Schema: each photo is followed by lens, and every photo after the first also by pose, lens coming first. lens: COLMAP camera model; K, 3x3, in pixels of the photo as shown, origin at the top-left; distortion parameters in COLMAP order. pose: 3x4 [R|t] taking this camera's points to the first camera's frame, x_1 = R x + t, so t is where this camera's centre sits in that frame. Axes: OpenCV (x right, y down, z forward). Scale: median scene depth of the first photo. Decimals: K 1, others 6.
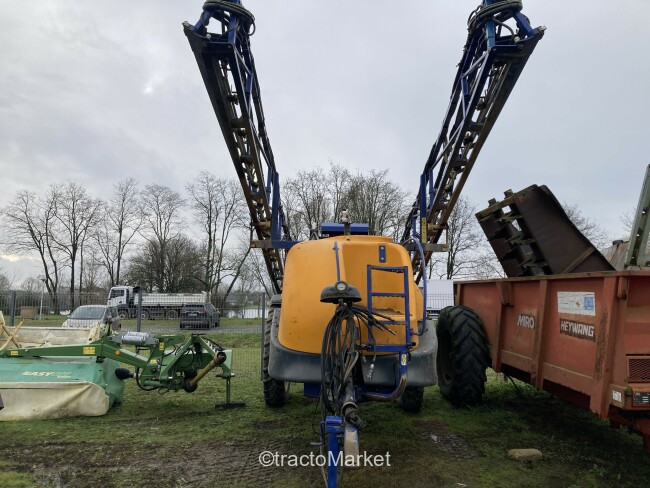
lens RADIAL K [[537.7, 0, 325.0], [0, 537.7, 244.0], [0, 0, 1]] dist [0.003029, -0.021306]
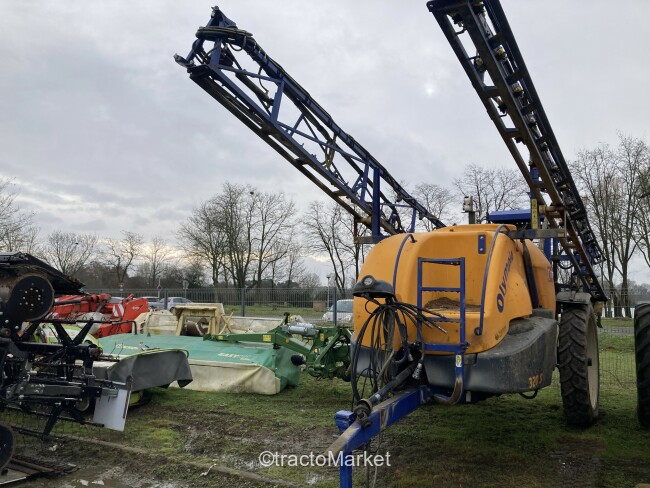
lens RADIAL K [[537.7, 0, 325.0], [0, 537.7, 244.0], [0, 0, 1]] dist [0.003029, -0.021306]
pose [[0.848342, -0.049697, -0.527111, 0.309816], [0.054493, 0.998493, -0.006439, 0.008448], [0.526636, -0.023261, 0.849772, 0.081665]]
